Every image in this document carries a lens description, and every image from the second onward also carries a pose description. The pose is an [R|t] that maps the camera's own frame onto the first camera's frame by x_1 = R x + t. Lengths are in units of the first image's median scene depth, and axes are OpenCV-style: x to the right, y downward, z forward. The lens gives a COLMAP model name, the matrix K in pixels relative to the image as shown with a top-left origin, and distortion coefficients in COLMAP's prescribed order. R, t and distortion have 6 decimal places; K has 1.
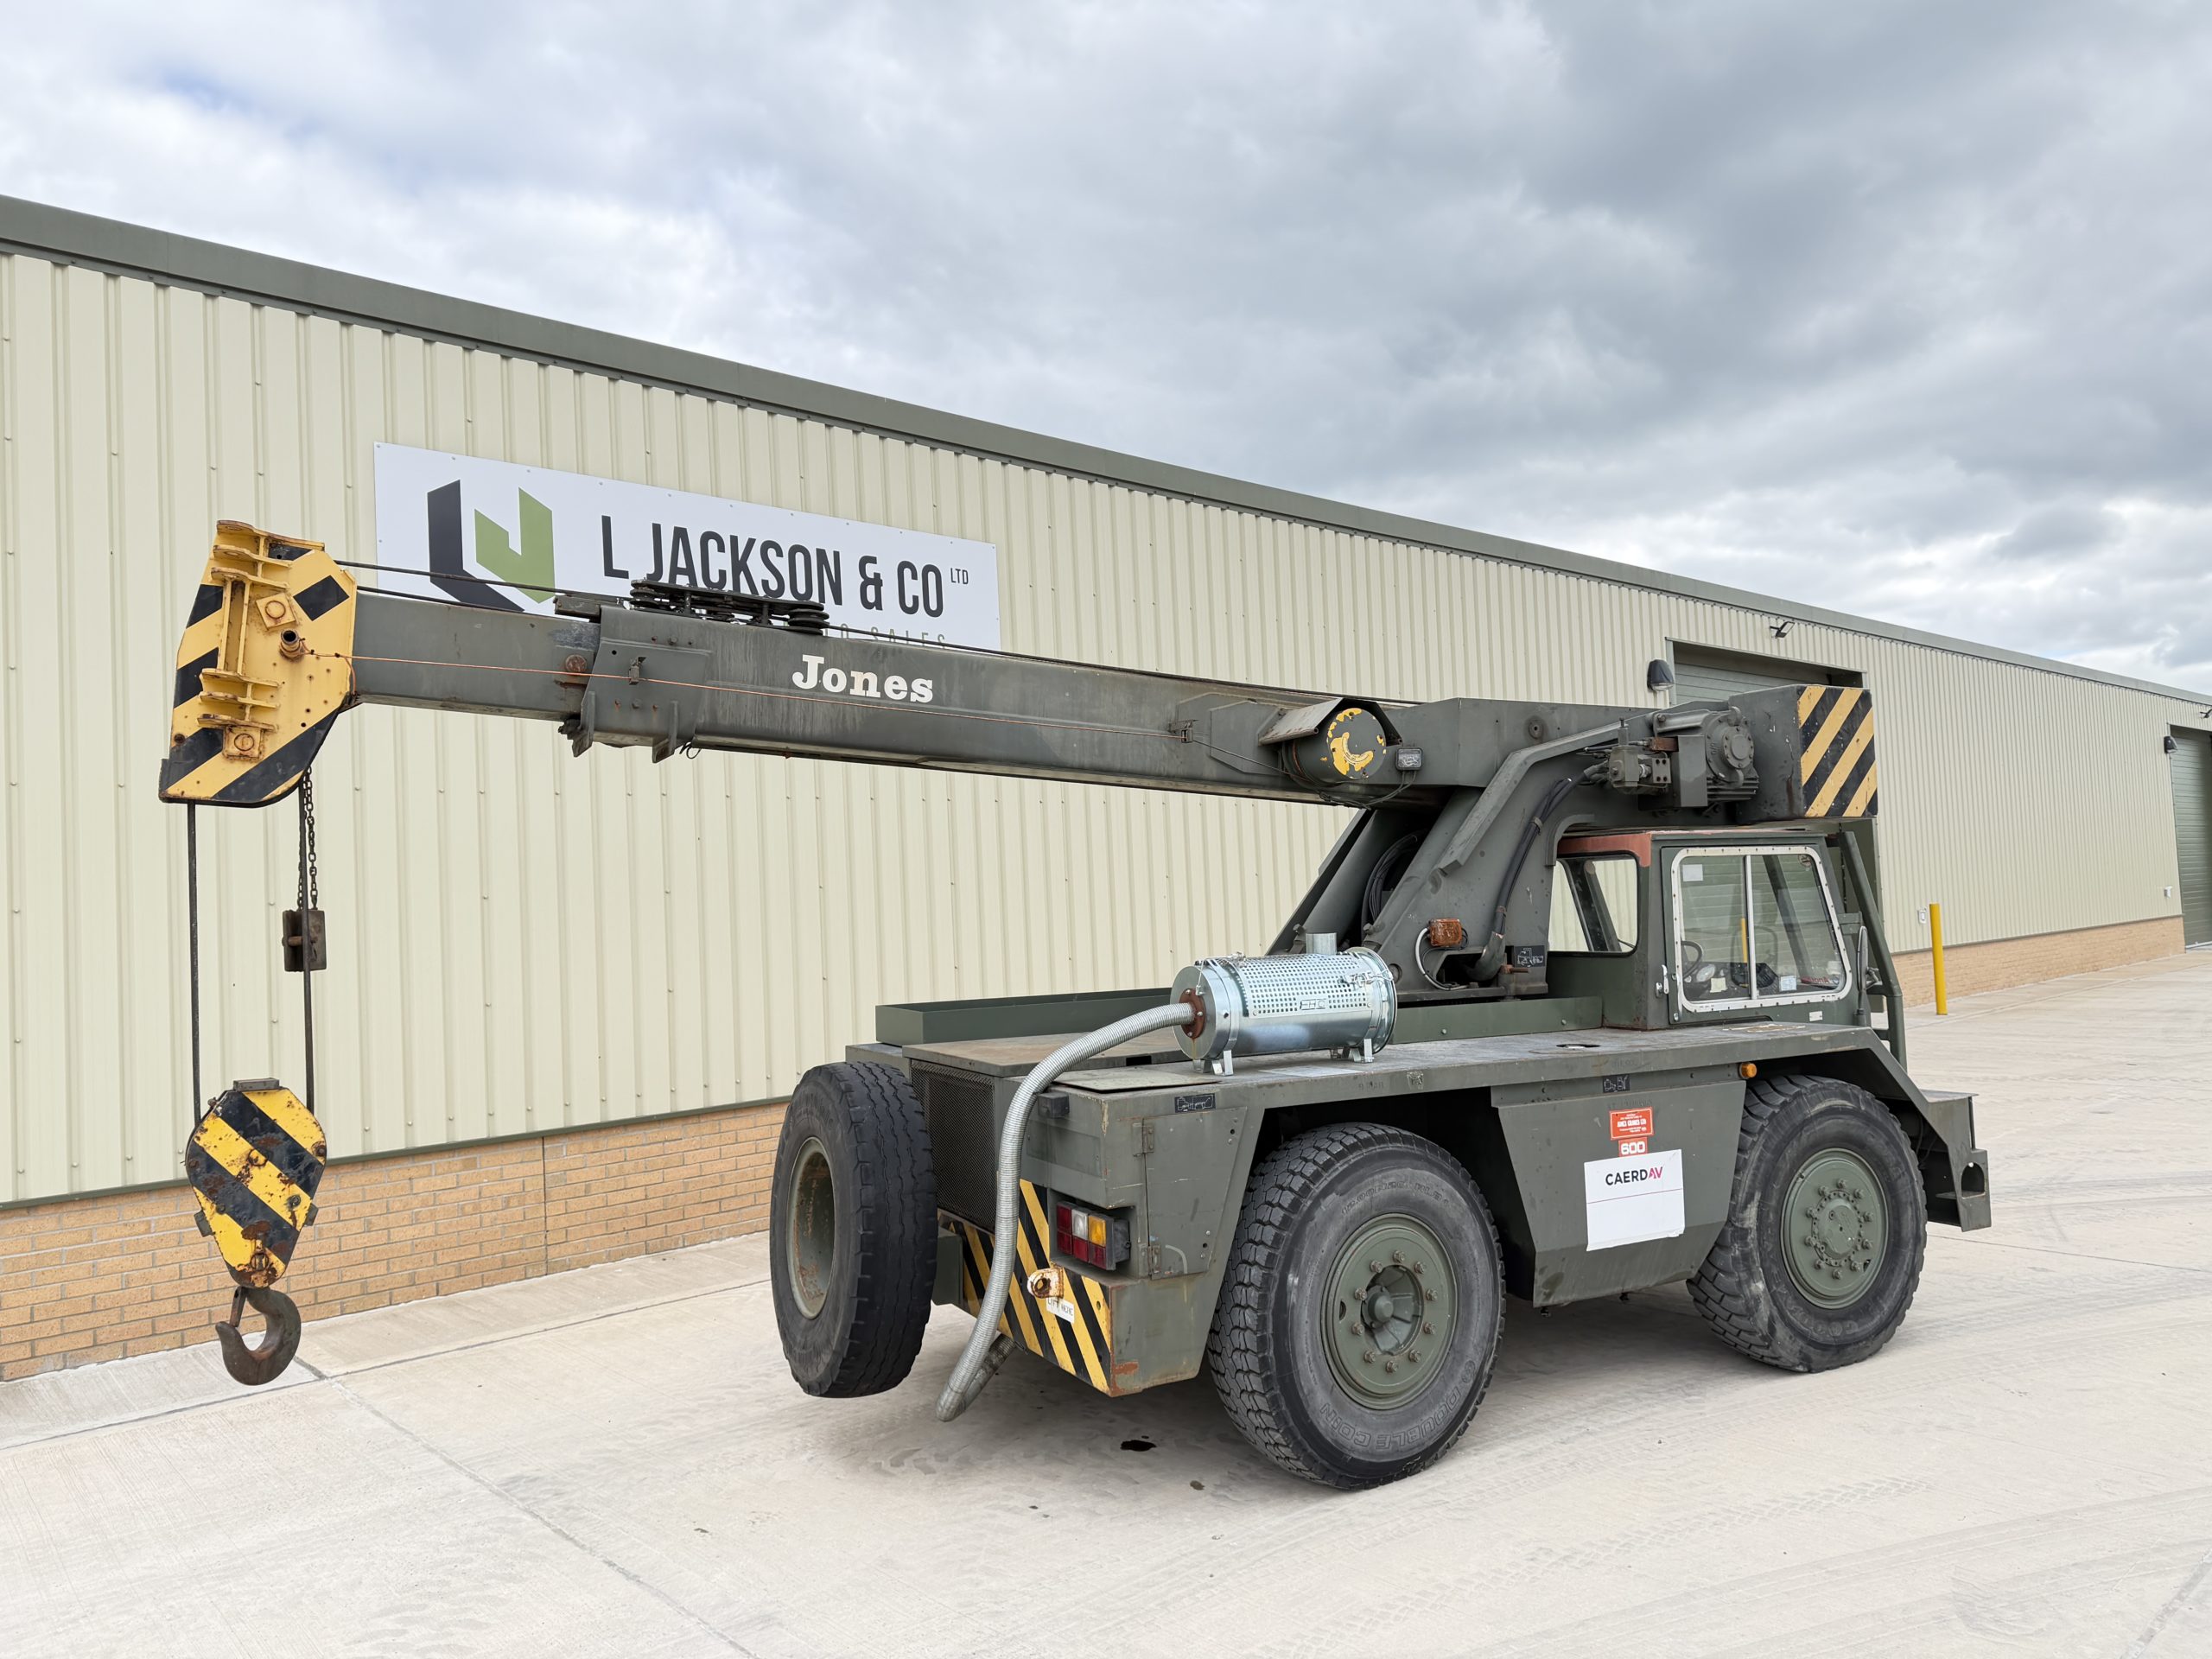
lens RADIAL K [[1562.0, 0, 1153.2], [0, 1562.0, 858.0], [0, 0, 1]] dist [0.117035, -0.142605]
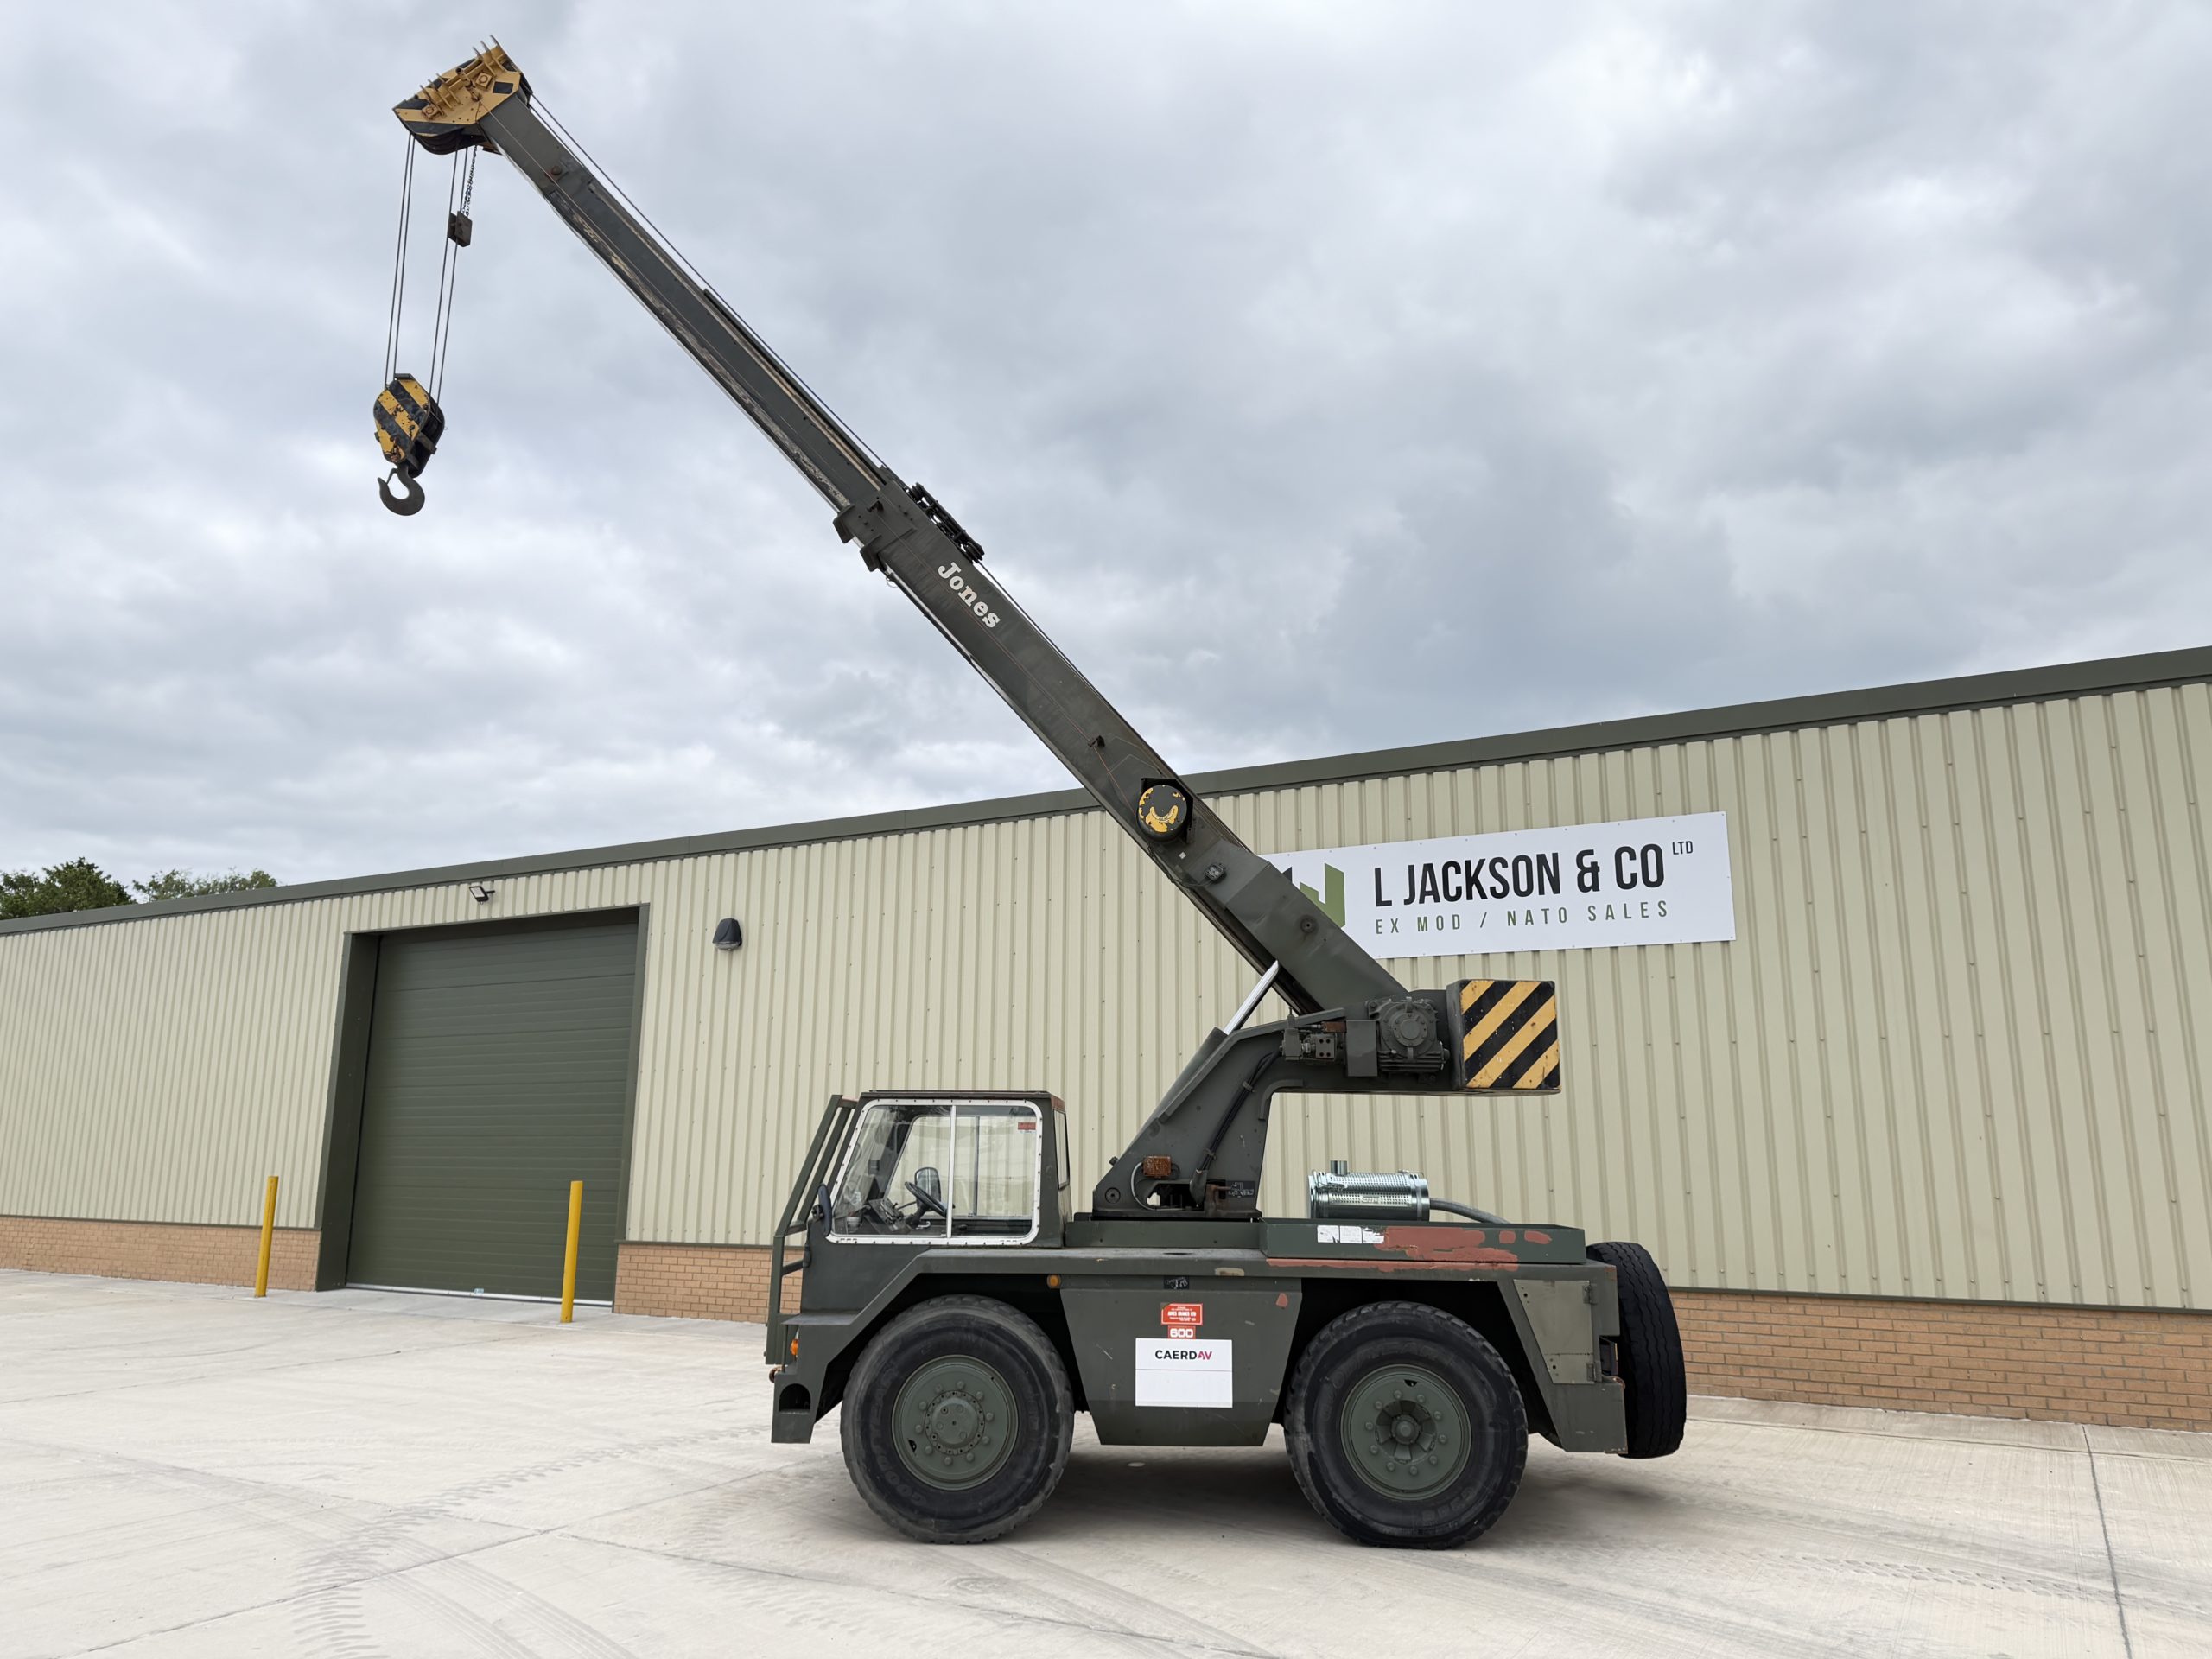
lens RADIAL K [[1539.5, 0, 1097.3], [0, 1539.5, 838.0], [0, 0, 1]] dist [0.191030, -0.367376]
pose [[0.282587, -0.145444, -0.948151, 1.093266], [0.008646, 0.988784, -0.149100, -0.021802], [0.959203, 0.033936, 0.280675, 0.330281]]
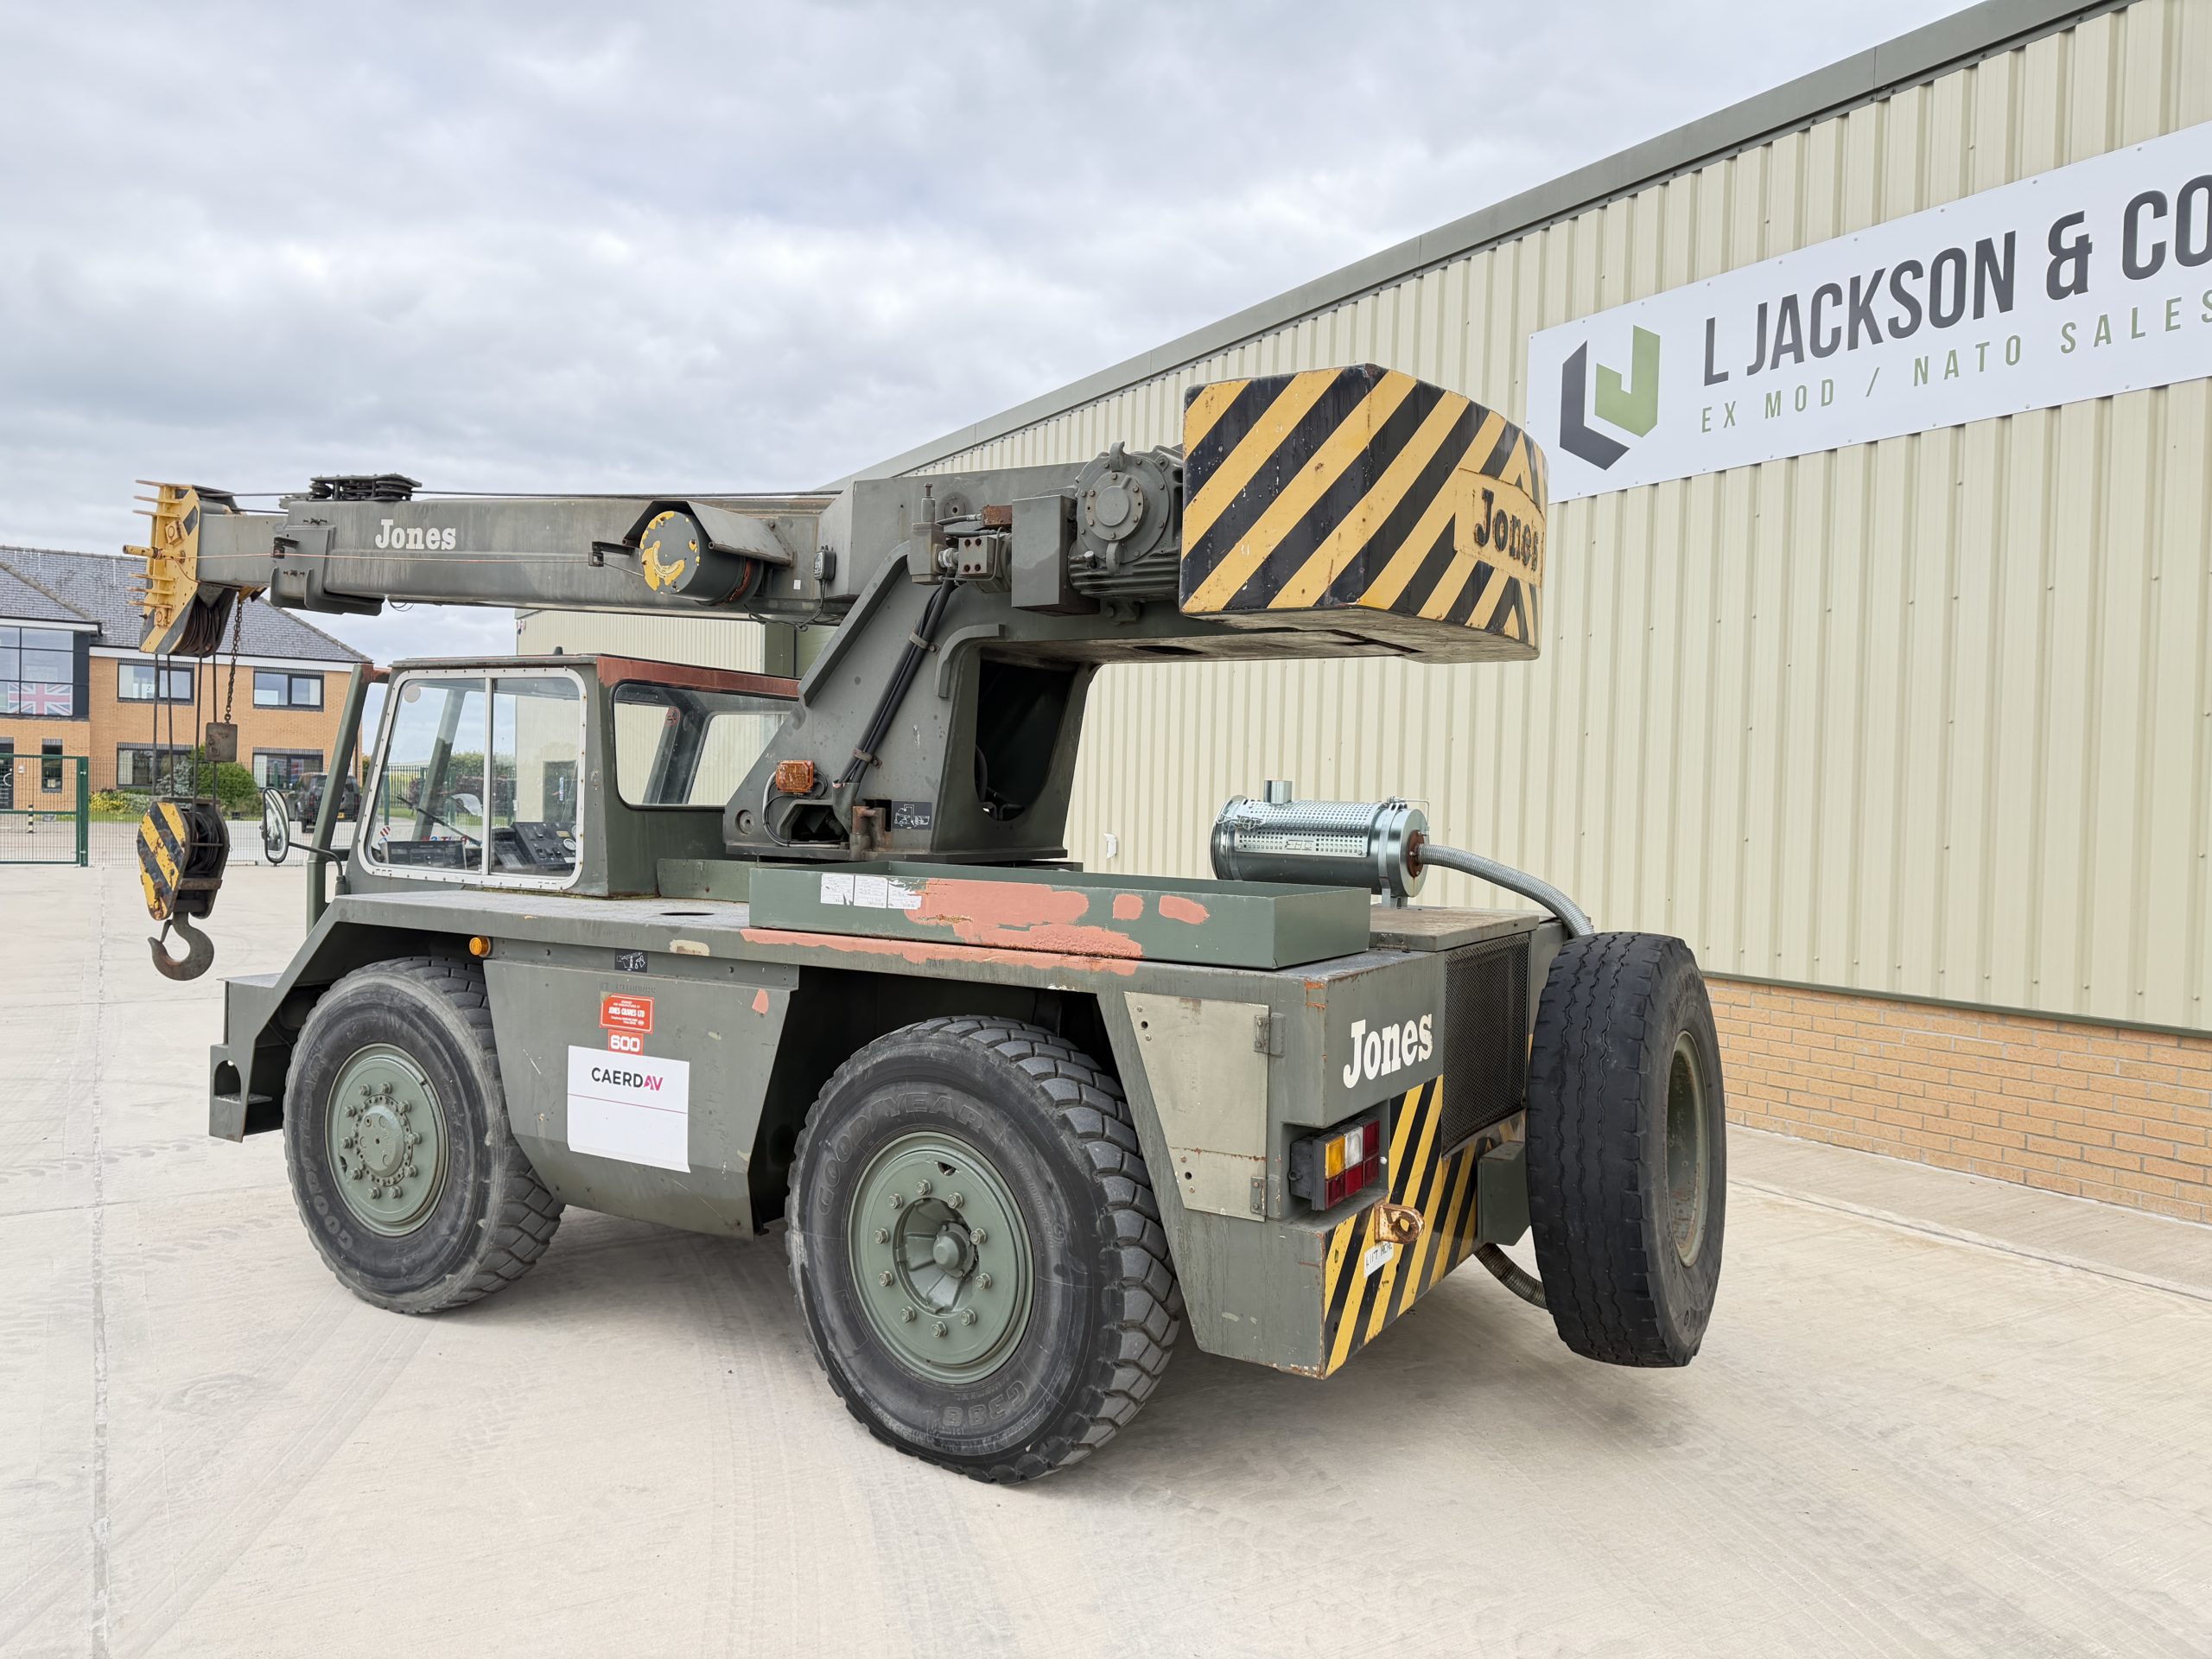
lens RADIAL K [[1564.0, 0, 1091.3], [0, 1564.0, 825.0], [0, 0, 1]] dist [0.048455, -0.044068]
pose [[-0.209290, 0.053510, -0.976388, 0.688594], [0.012793, 0.998566, 0.051983, 0.028064], [0.977770, -0.001611, -0.209675, 0.898170]]
